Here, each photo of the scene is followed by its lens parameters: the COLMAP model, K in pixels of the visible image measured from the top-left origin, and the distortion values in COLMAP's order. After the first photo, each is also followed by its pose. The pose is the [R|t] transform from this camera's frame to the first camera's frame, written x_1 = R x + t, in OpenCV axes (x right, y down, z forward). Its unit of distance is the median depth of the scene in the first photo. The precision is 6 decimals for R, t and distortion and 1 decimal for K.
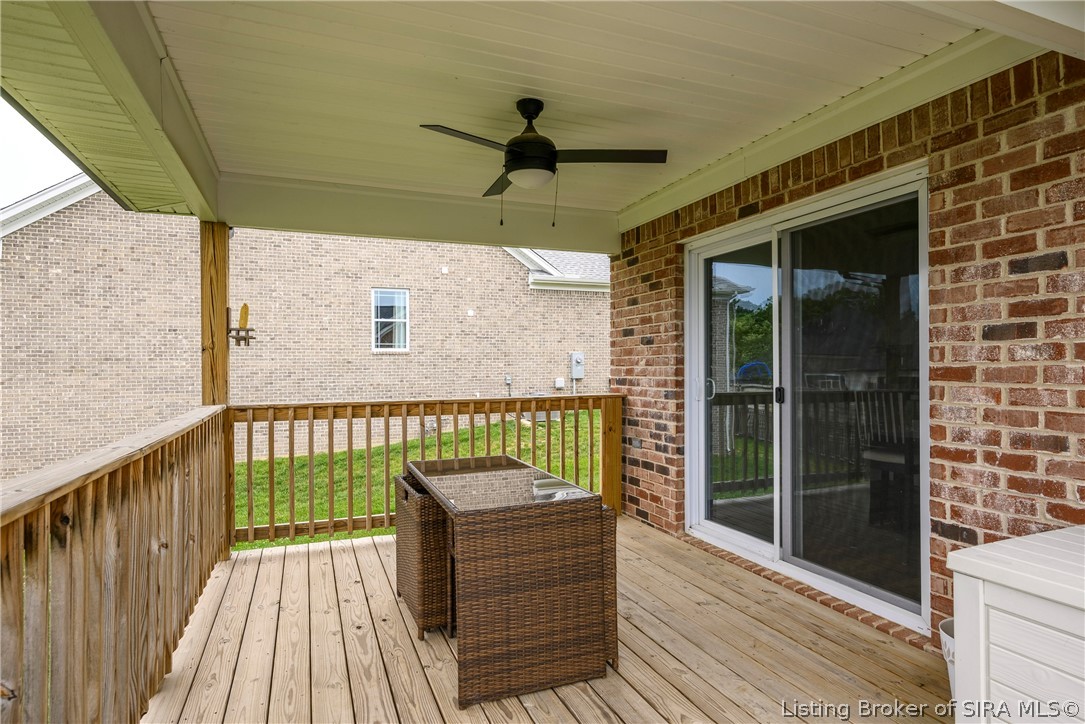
lens RADIAL K [[611.9, 0, 549.0], [0, 611.9, 364.3], [0, 0, 1]] dist [0.005408, 0.000576]
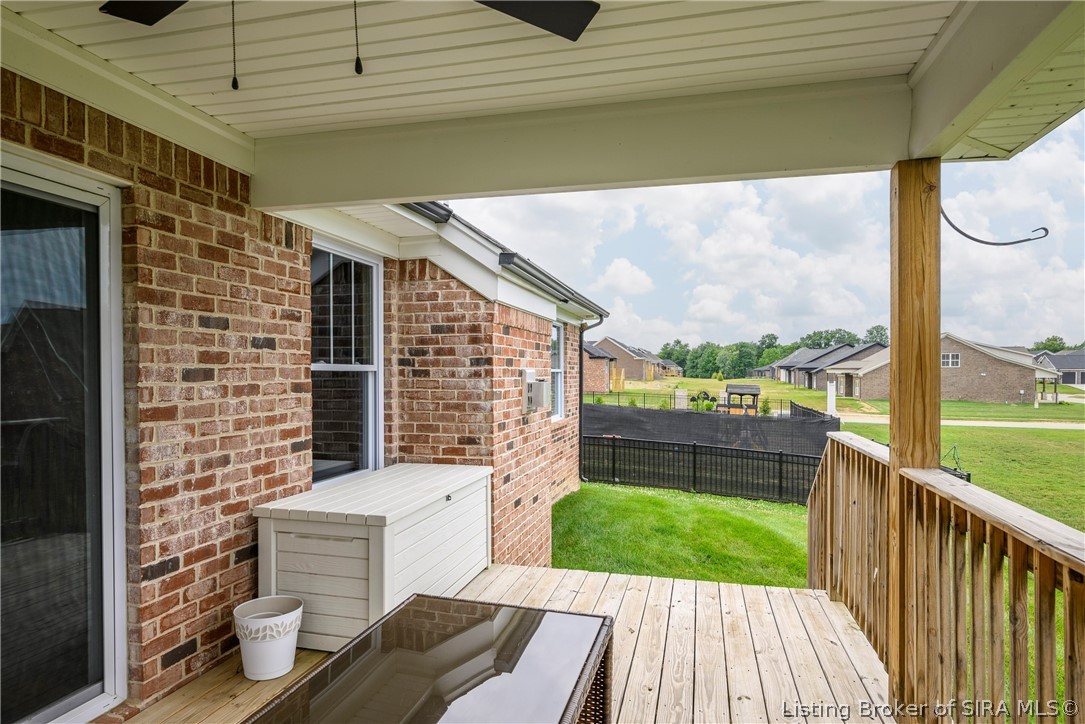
lens RADIAL K [[637.4, 0, 542.0], [0, 637.4, 373.5], [0, 0, 1]] dist [-0.000918, 0.002386]
pose [[-0.809236, 0.003624, 0.587473, -0.502963], [0.001684, 0.999991, -0.003849, -0.048830], [-0.587482, -0.002125, -0.809235, 1.569964]]
